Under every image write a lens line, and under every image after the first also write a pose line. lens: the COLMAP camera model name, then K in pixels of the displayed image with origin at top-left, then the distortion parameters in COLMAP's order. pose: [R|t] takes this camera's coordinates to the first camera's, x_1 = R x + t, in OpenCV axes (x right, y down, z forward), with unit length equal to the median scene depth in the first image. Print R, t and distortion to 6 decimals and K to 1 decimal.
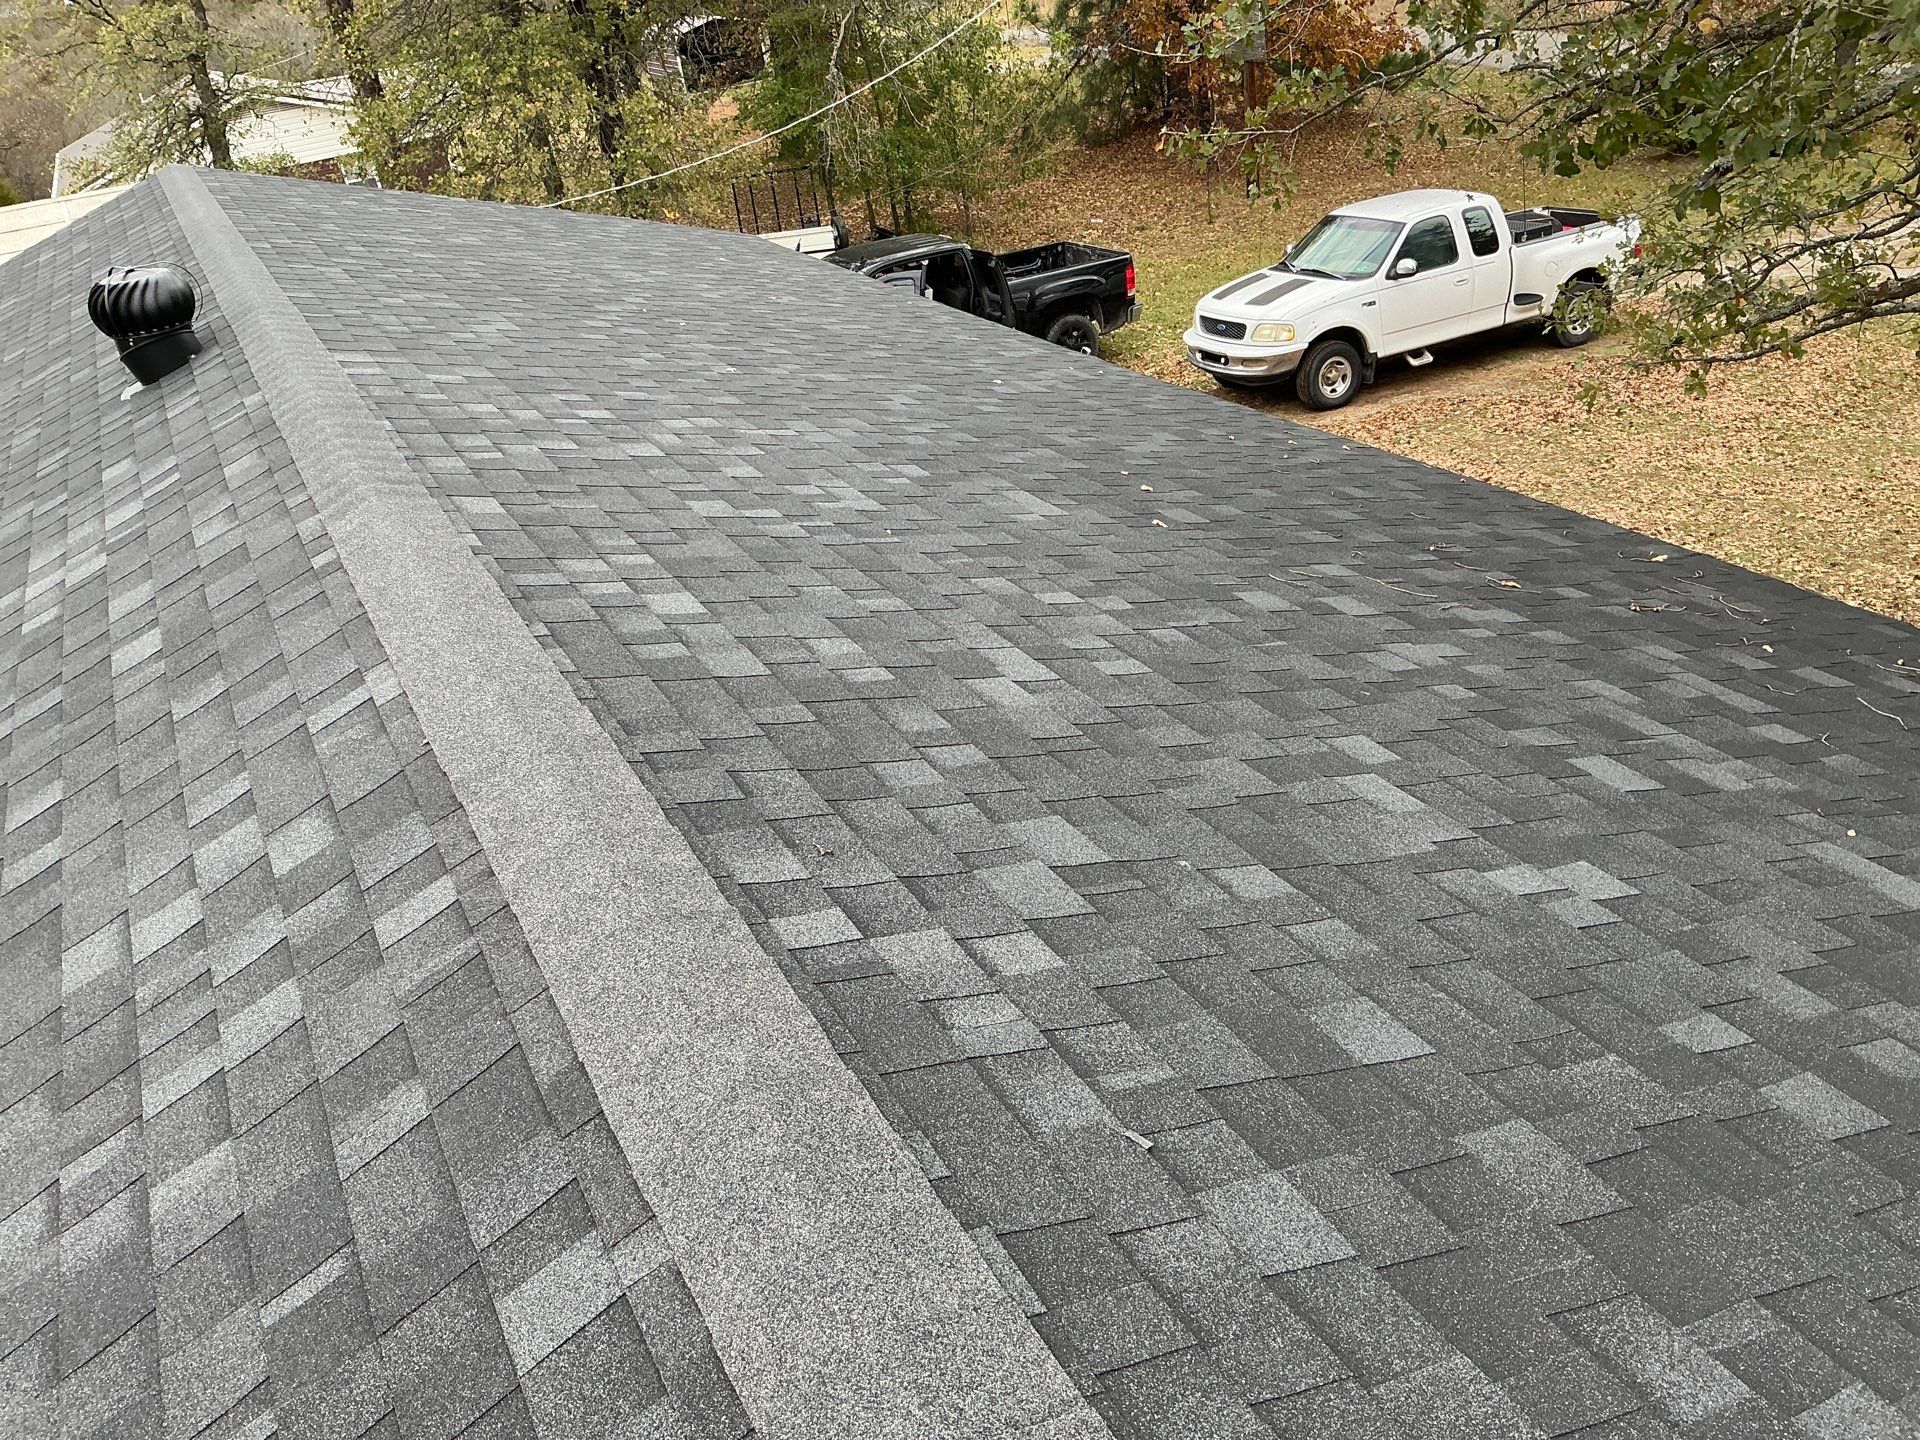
lens RADIAL K [[1596.6, 0, 960.0], [0, 1596.6, 720.0], [0, 0, 1]] dist [0.083897, -0.168735]
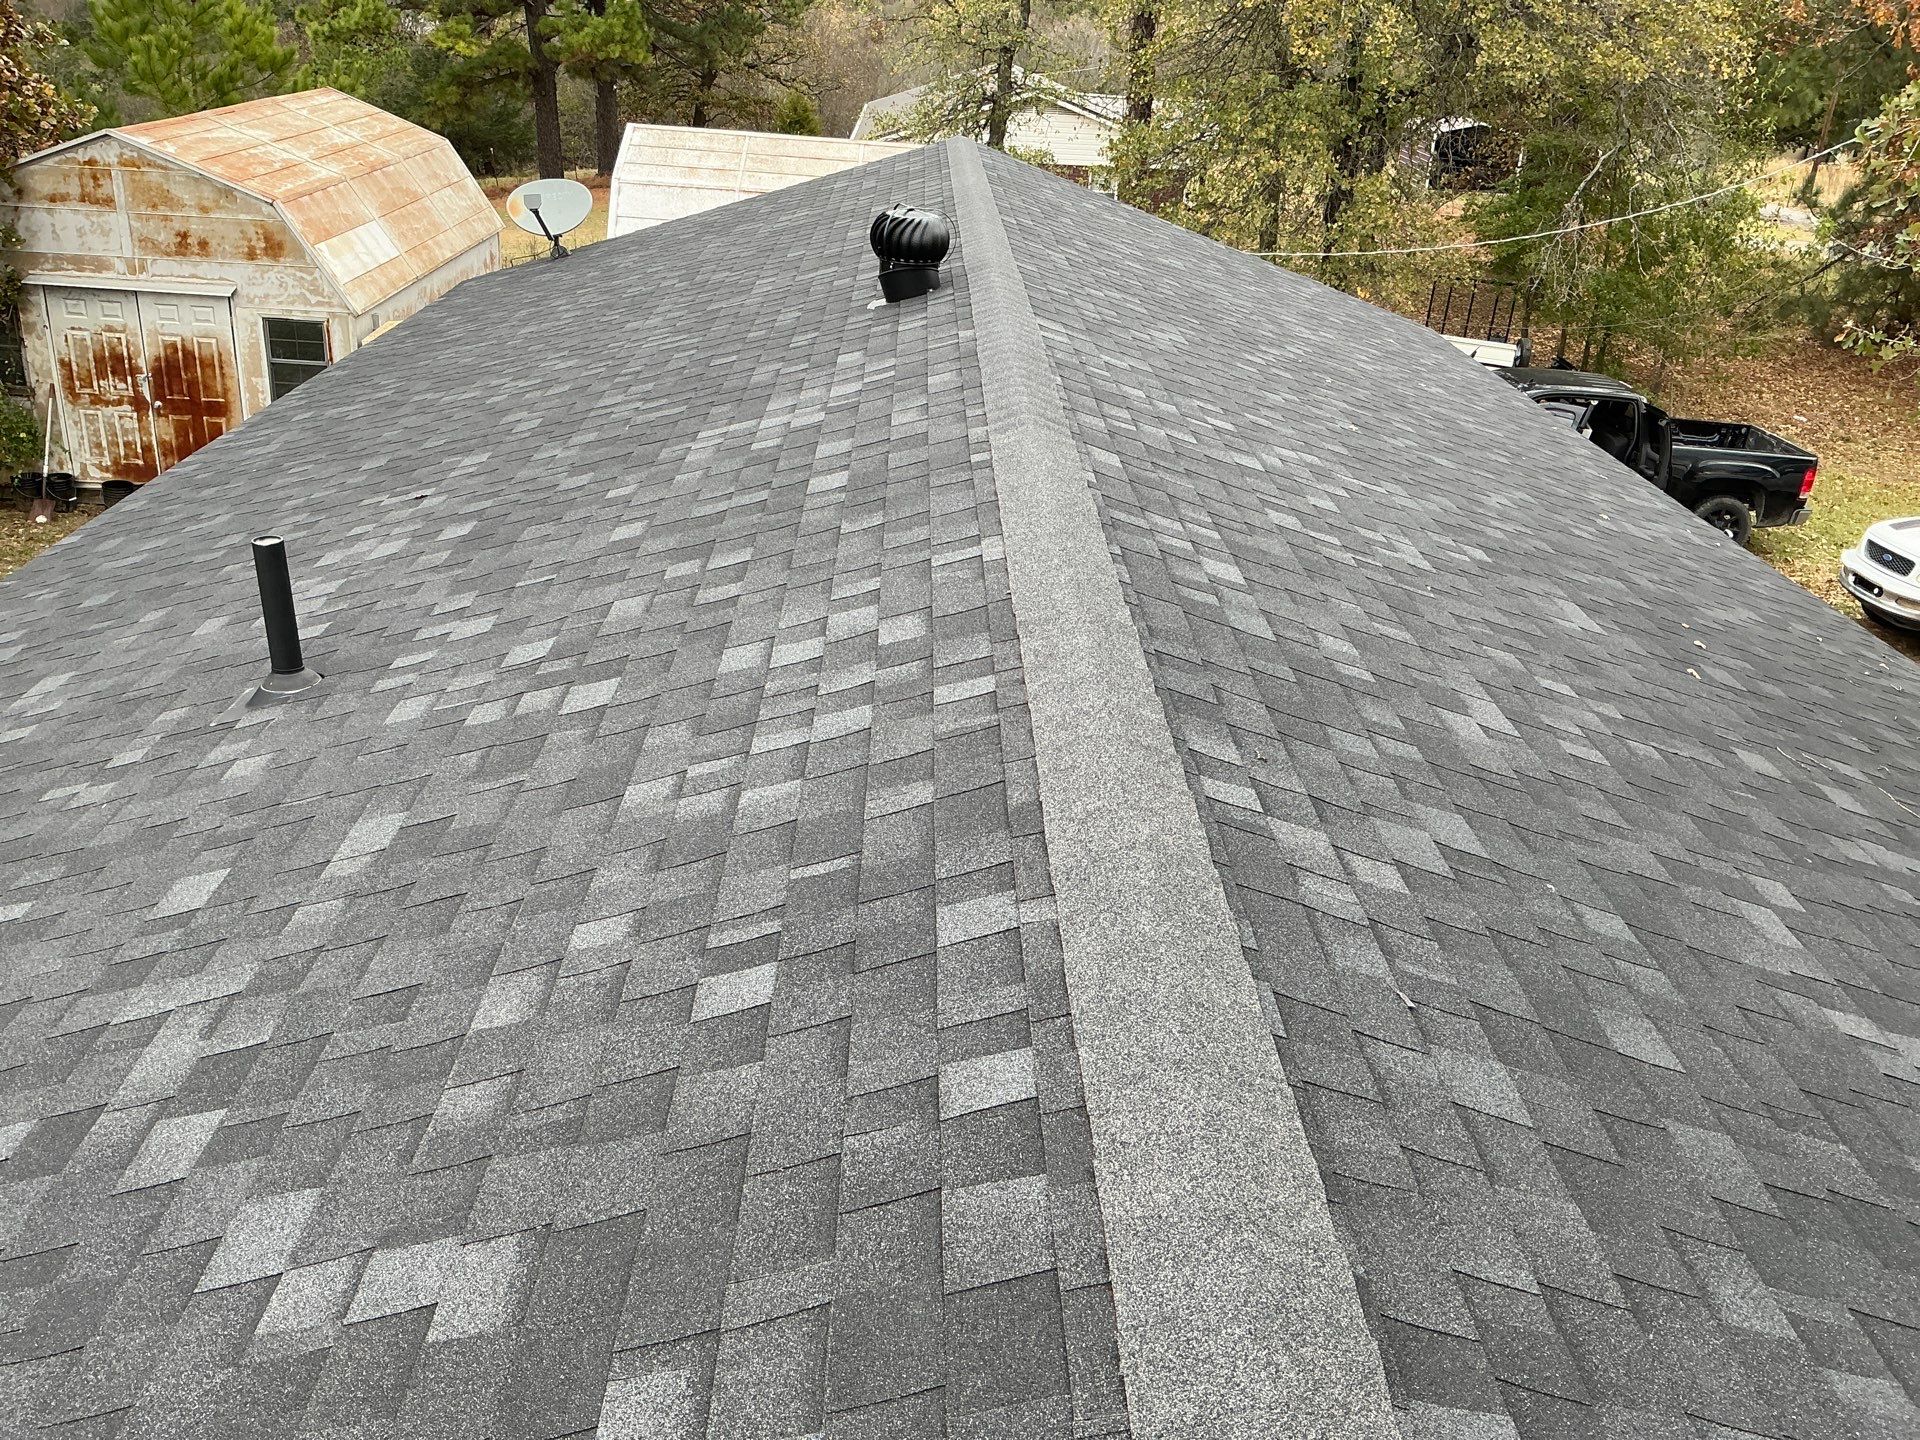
lens RADIAL K [[1587.4, 0, 958.7], [0, 1587.4, 712.5], [0, 0, 1]] dist [0.134086, -0.280863]
pose [[0.883654, 0.344665, -0.316799, 0.054749], [-0.357864, 0.933609, 0.017534, 0.066514], [0.301810, 0.097877, 0.948331, -0.166617]]
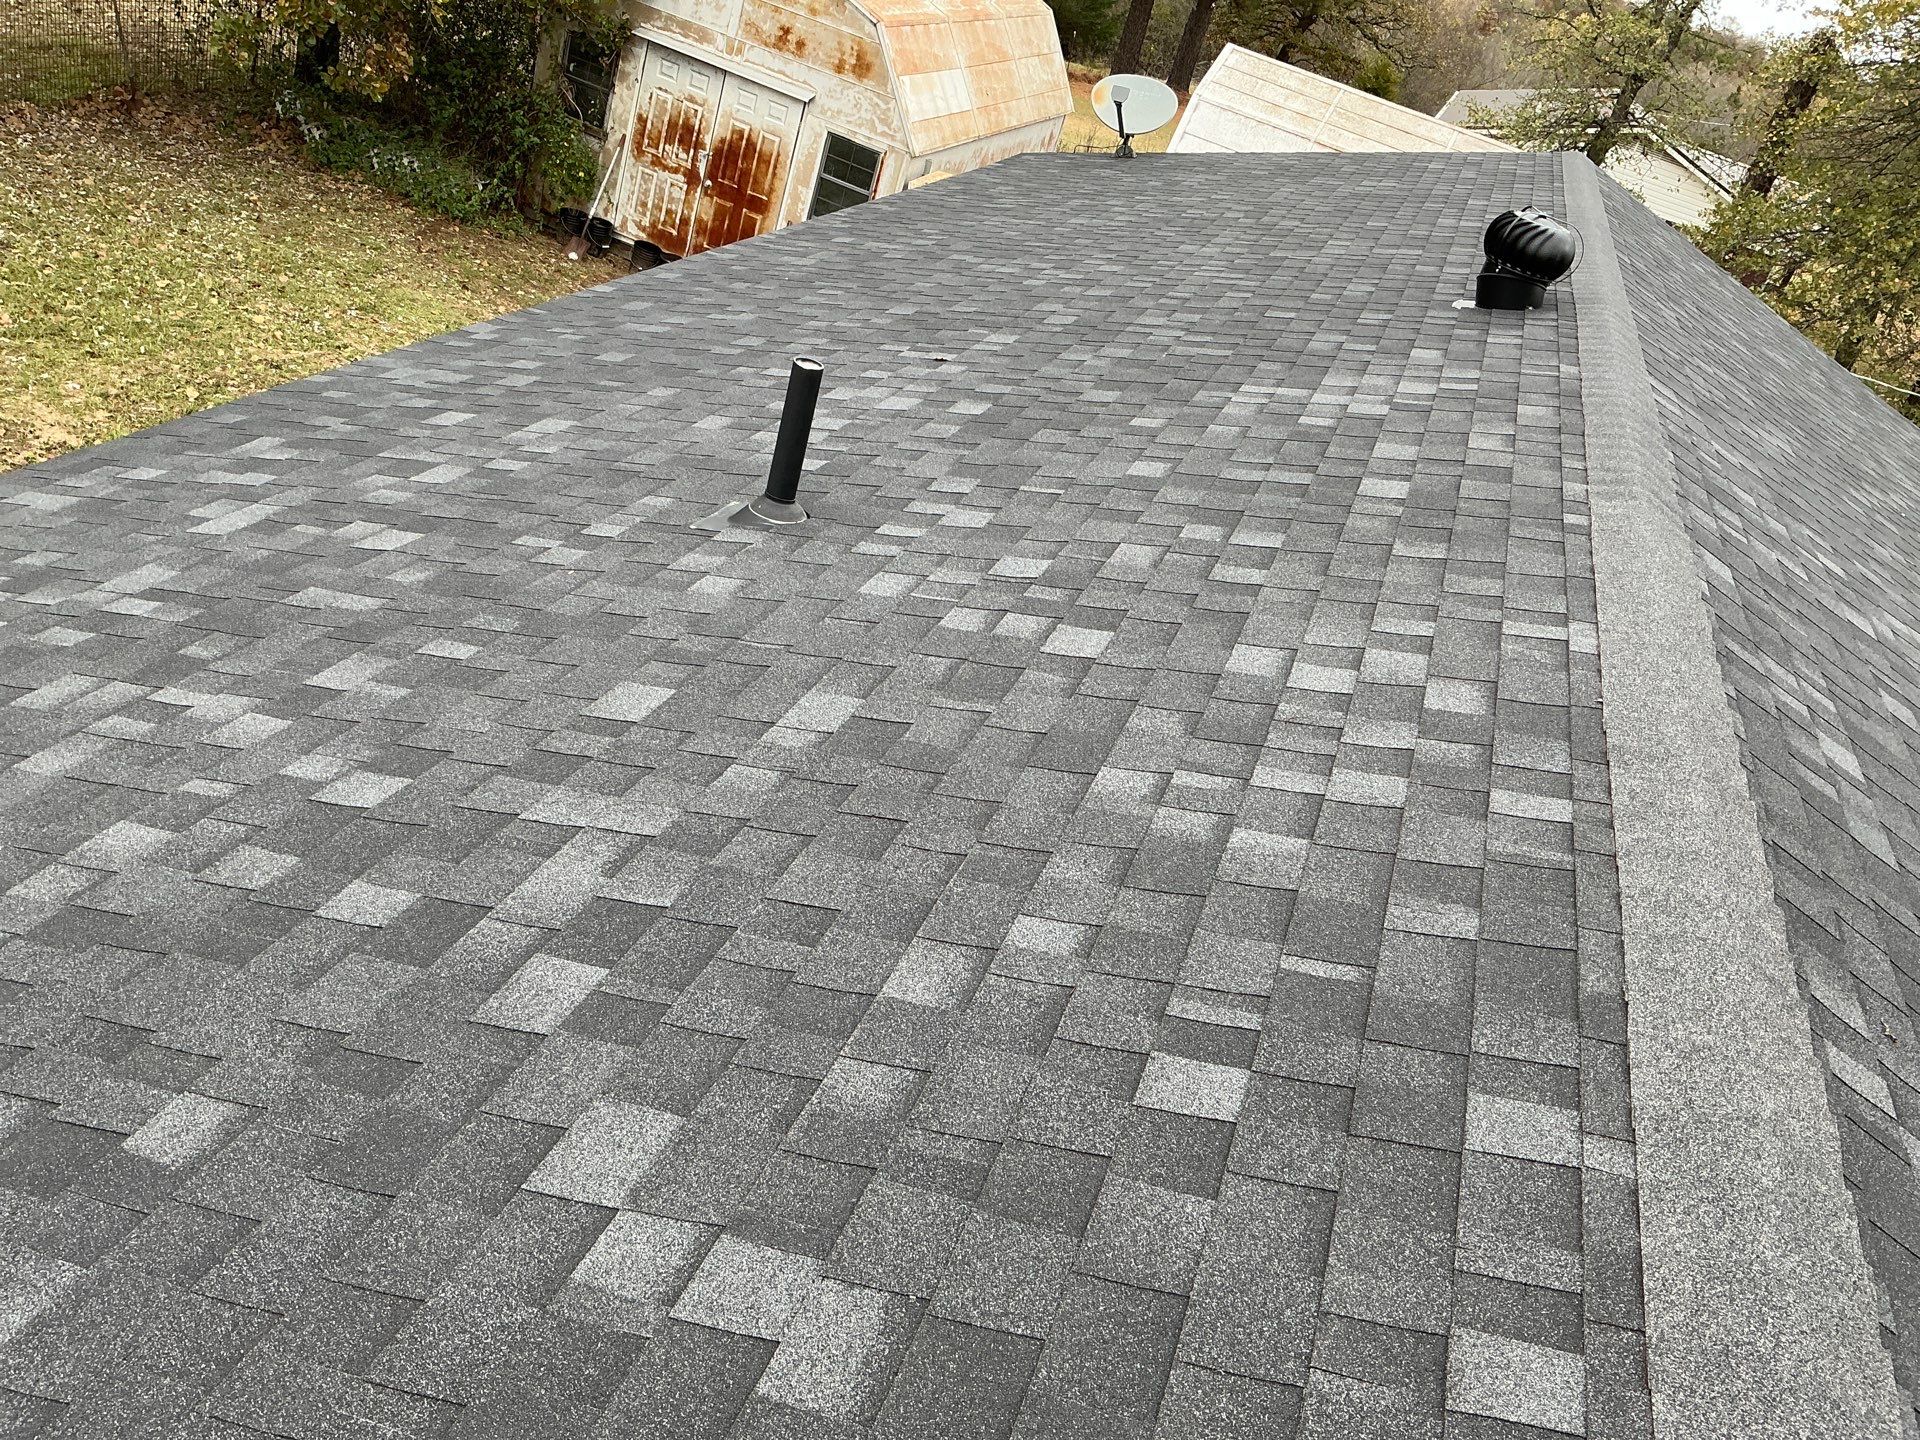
lens RADIAL K [[1587.4, 0, 958.7], [0, 1587.4, 712.5], [0, 0, 1]] dist [0.134086, -0.280863]
pose [[0.621132, 0.633797, -0.460973, -0.063883], [-0.646757, 0.746733, 0.155227, 0.089091], [0.442606, 0.201721, 0.873733, -0.097641]]
